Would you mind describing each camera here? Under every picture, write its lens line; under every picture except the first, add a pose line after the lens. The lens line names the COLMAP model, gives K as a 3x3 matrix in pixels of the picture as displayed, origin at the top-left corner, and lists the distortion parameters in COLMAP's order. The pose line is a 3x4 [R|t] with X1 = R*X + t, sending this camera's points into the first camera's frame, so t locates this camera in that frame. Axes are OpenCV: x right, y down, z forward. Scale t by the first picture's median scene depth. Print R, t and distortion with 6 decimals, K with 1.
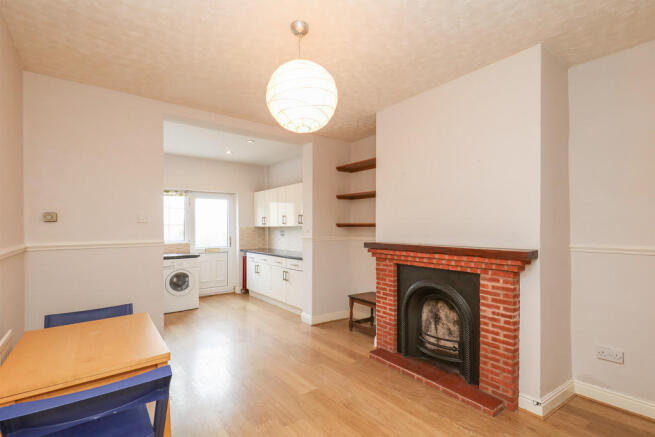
lens RADIAL K [[305.1, 0, 332.9], [0, 305.1, 229.3], [0, 0, 1]] dist [0.002986, -0.000212]
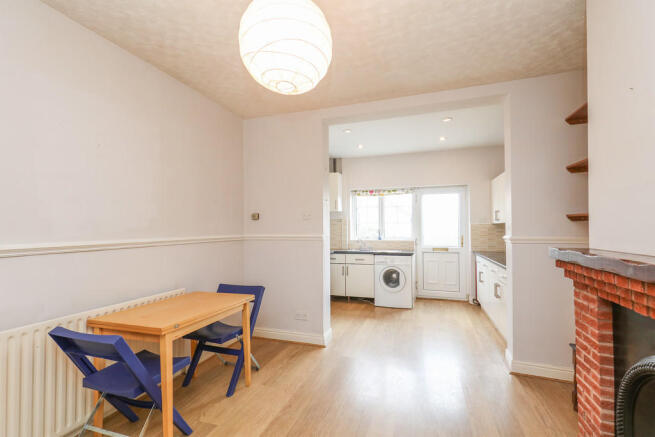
lens RADIAL K [[305.1, 0, 329.0], [0, 305.1, 225.5], [0, 0, 1]] dist [0.002986, -0.000212]
pose [[0.544281, -0.006082, -0.838881, 0.207030], [-0.004617, 0.999937, -0.010245, 0.006921], [0.838890, 0.009449, 0.544219, 0.241531]]
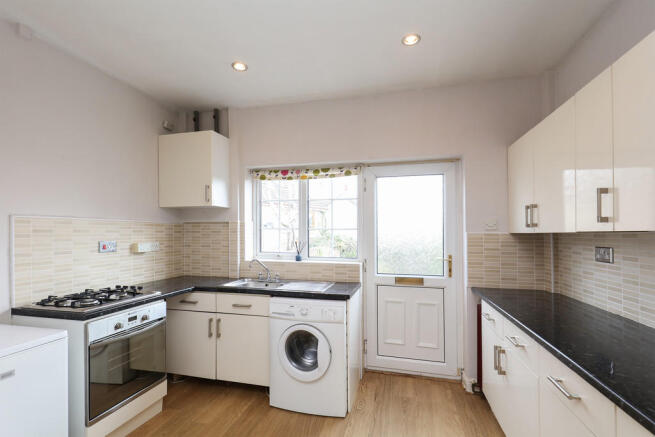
lens RADIAL K [[305.1, 0, 321.0], [0, 305.1, 229.0], [0, 0, 1]] dist [0.002986, -0.000212]
pose [[0.576308, -0.007160, -0.817201, -0.088792], [-0.012045, 0.999779, -0.017254, -0.004954], [0.817144, 0.019787, 0.576094, 0.661802]]
